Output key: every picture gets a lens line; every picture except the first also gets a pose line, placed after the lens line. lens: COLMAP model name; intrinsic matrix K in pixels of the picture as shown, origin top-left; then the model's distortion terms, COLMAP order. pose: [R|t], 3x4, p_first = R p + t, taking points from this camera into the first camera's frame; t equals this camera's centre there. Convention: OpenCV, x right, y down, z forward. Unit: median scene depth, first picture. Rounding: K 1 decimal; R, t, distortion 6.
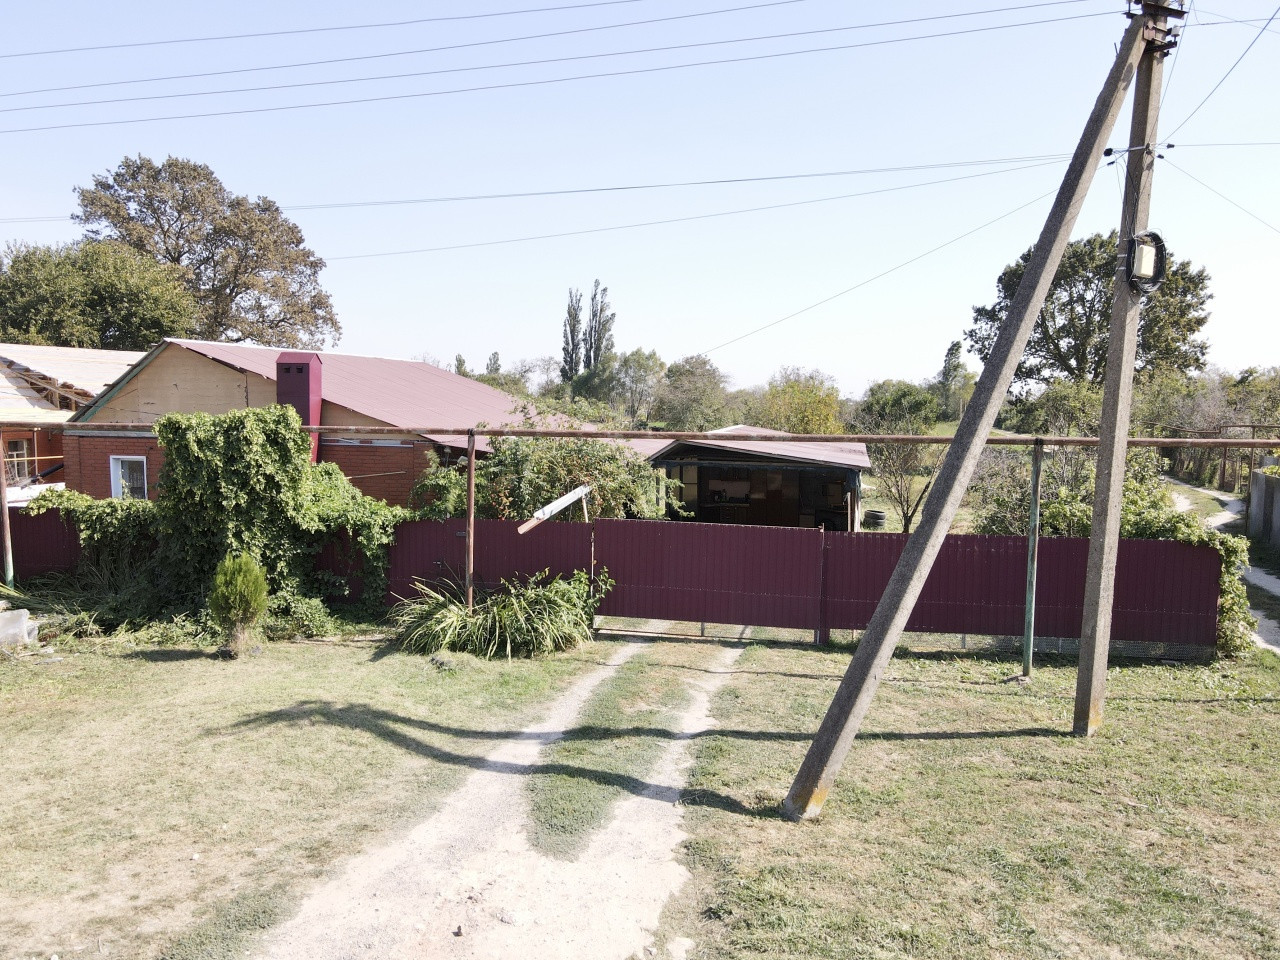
lens RADIAL K [[951.1, 0, 642.1], [0, 951.1, 468.0], [0, 0, 1]] dist [-0.000990, 0.020709]
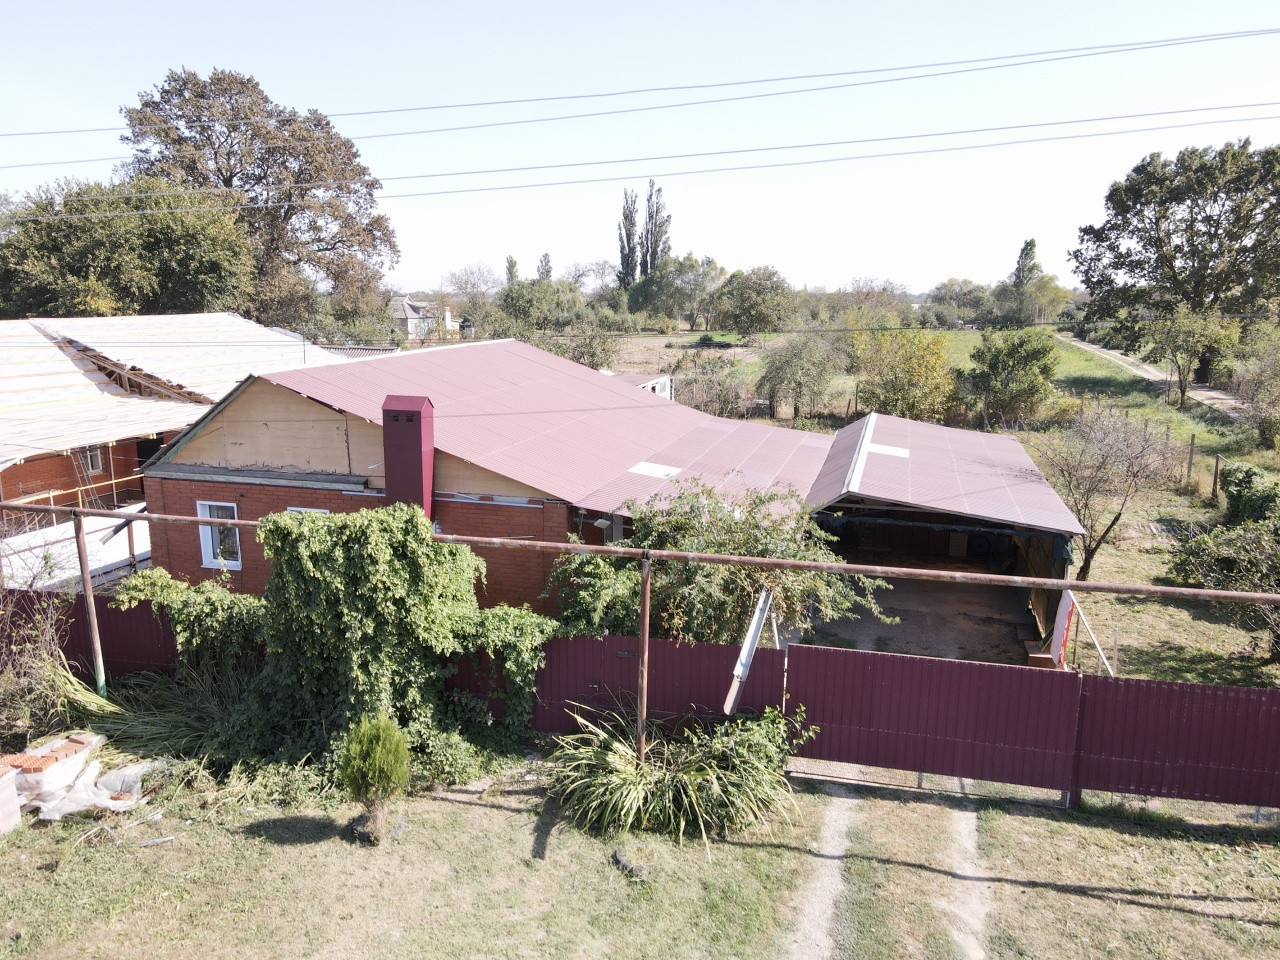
lens RADIAL K [[951.1, 0, 640.4], [0, 951.1, 471.8], [0, 0, 1]] dist [-0.000990, 0.020709]
pose [[0.998728, 0.003290, -0.050317, -0.043150], [0.002530, 0.993343, 0.115164, -0.060238], [0.050361, -0.115145, 0.992071, 0.061877]]
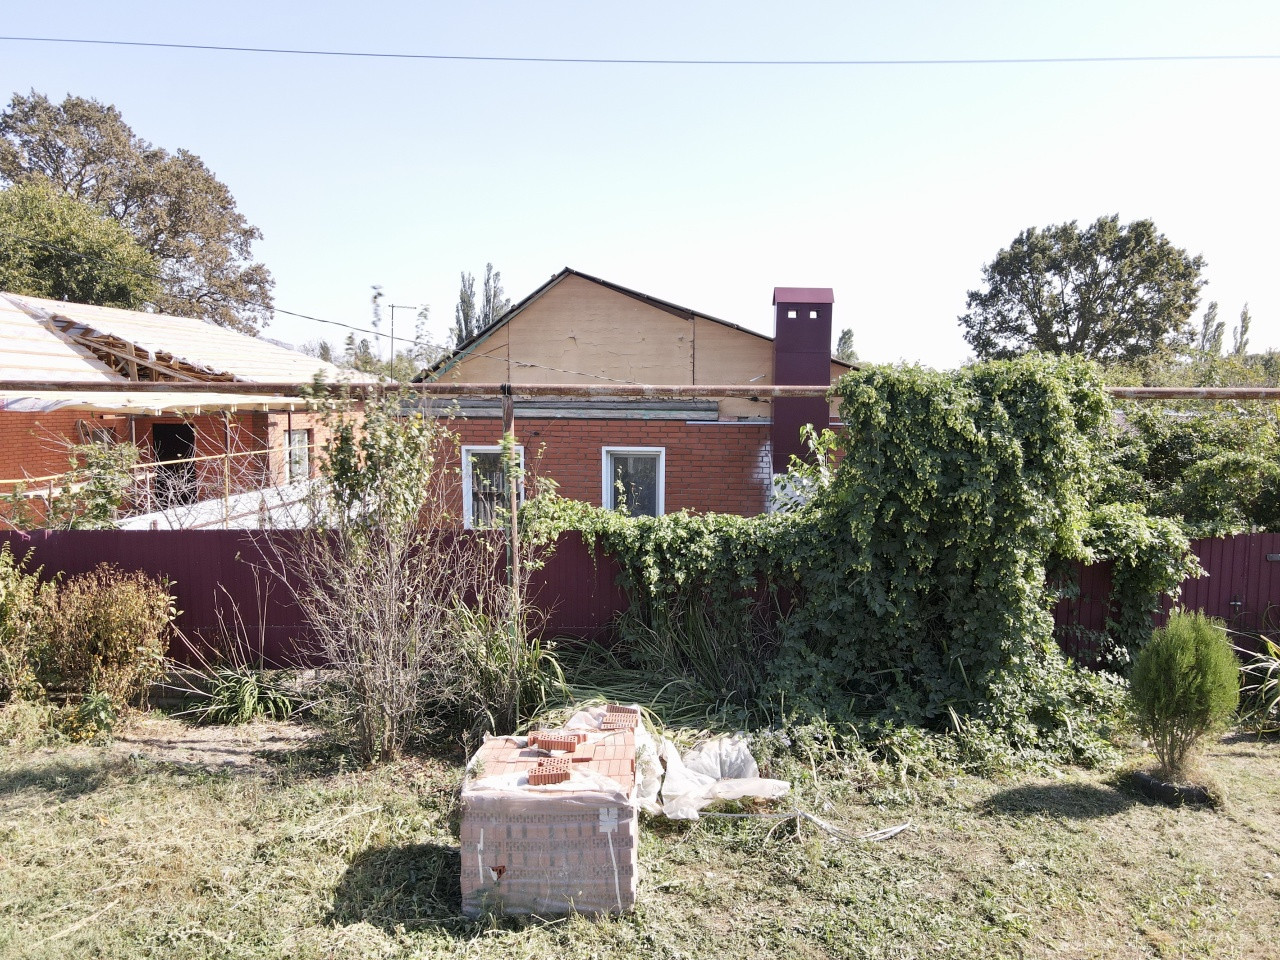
lens RADIAL K [[951.1, 0, 629.8], [0, 951.1, 471.7], [0, 0, 1]] dist [-0.000990, 0.020709]
pose [[0.987391, -0.014992, 0.157588, -0.233596], [0.013182, 0.999835, 0.012525, -0.000753], [-0.157750, -0.010290, 0.987425, 0.141701]]
